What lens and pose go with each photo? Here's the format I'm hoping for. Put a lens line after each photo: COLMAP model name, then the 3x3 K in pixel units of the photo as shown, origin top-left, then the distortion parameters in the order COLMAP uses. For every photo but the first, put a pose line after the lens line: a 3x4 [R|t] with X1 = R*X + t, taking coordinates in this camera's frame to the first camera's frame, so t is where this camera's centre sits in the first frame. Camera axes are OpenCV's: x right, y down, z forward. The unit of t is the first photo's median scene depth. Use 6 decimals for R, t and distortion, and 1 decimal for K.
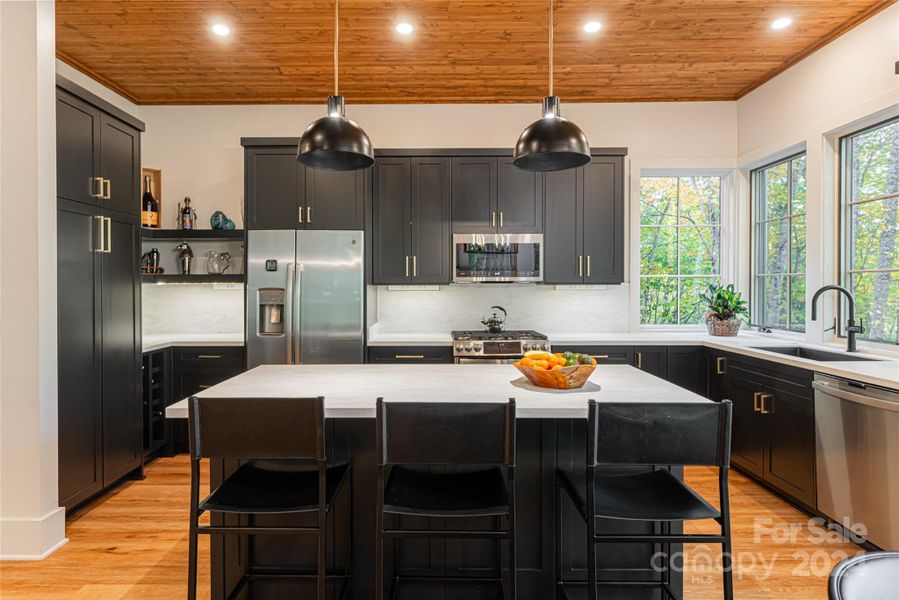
lens RADIAL K [[501.8, 0, 447.4], [0, 501.8, 295.2], [0, 0, 1]] dist [-0.007017, -0.001936]
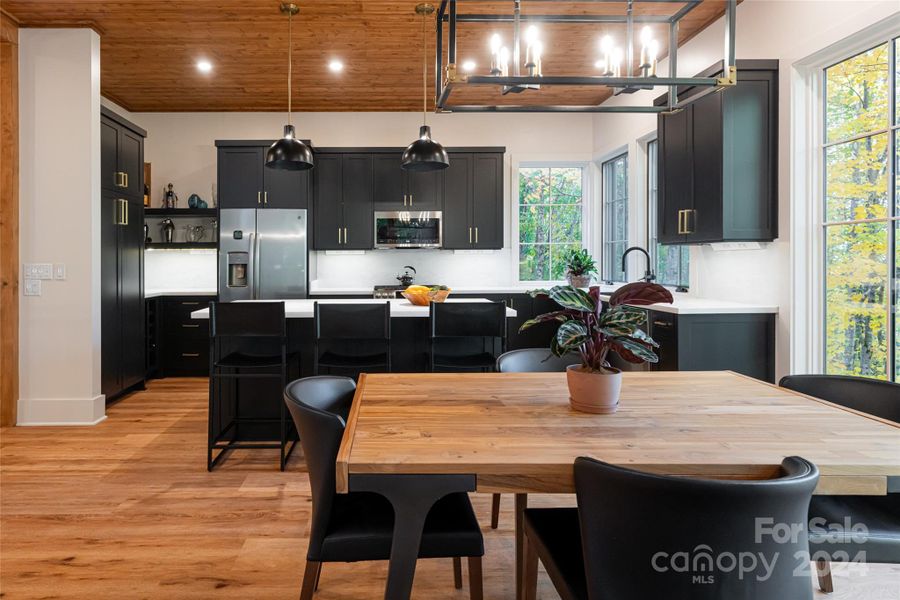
lens RADIAL K [[502.3, 0, 405.1], [0, 502.3, 260.4], [0, 0, 1]] dist [-0.007017, -0.001936]
pose [[0.999585, -0.003893, 0.028550, 0.055721], [0.004567, 0.999711, -0.023593, 0.040536], [-0.028450, 0.023713, 0.999314, -0.338396]]
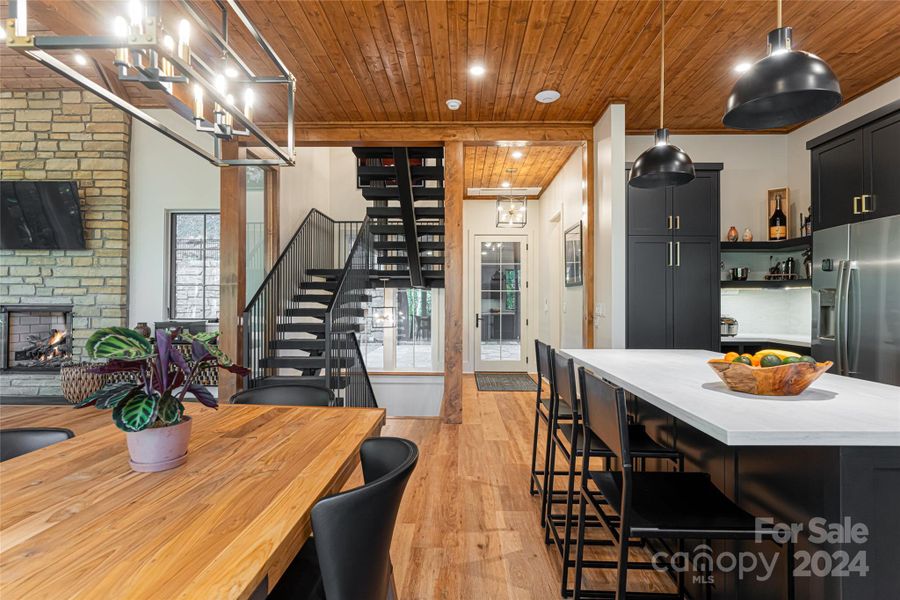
lens RADIAL K [[487.1, 0, 449.7], [0, 487.1, 294.6], [0, 0, 1]] dist [0.000116, 0.000567]
pose [[-0.041332, -0.016808, -0.999004, 0.572589], [-0.025259, 0.999557, -0.015773, 0.028049], [0.998826, 0.024582, -0.041738, 0.306421]]
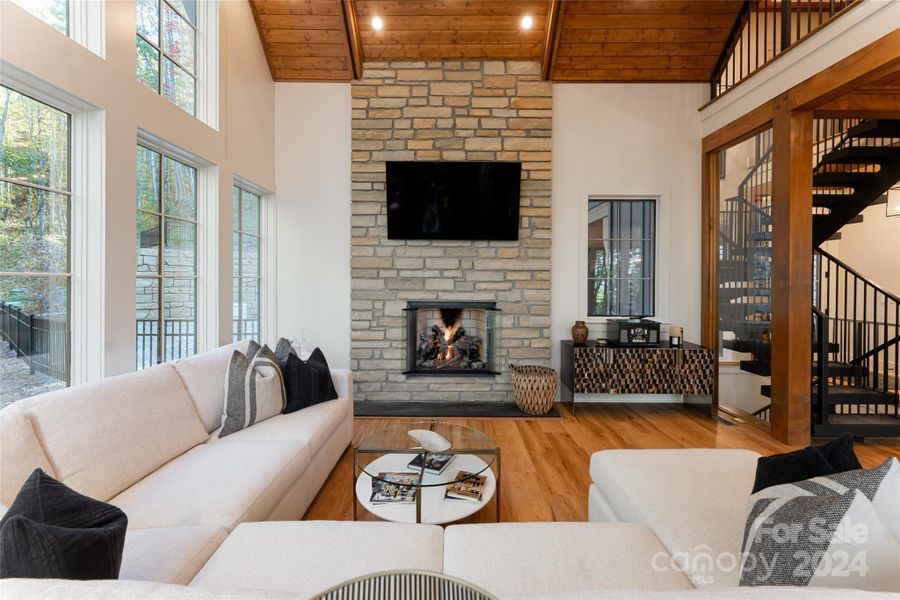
lens RADIAL K [[376.2, 0, 441.4], [0, 376.2, 282.1], [0, 0, 1]] dist [0.001033, 0.000827]
pose [[-0.020409, 0.005977, -0.999774, 0.174298], [-0.027424, 0.999603, 0.006536, 0.010094], [0.999416, 0.027551, -0.020237, -1.026710]]
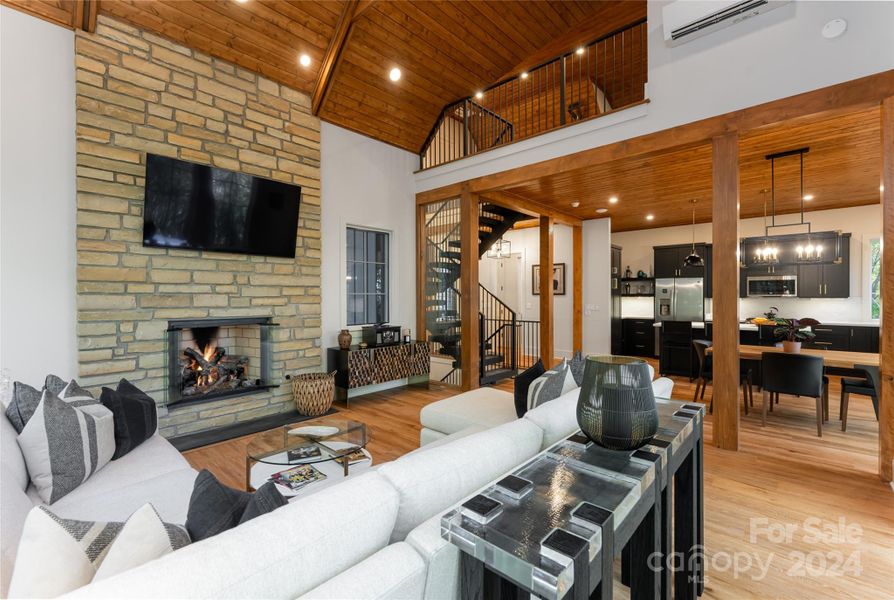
lens RADIAL K [[391.5, 0, 447.1], [0, 391.5, 299.0], [0, 0, 1]] dist [-0.005462, 0.000340]
pose [[0.729838, 0.003991, -0.683609, 0.244749], [-0.013293, 0.999877, -0.008355, 0.019598], [0.683491, 0.015185, 0.729801, -1.361263]]
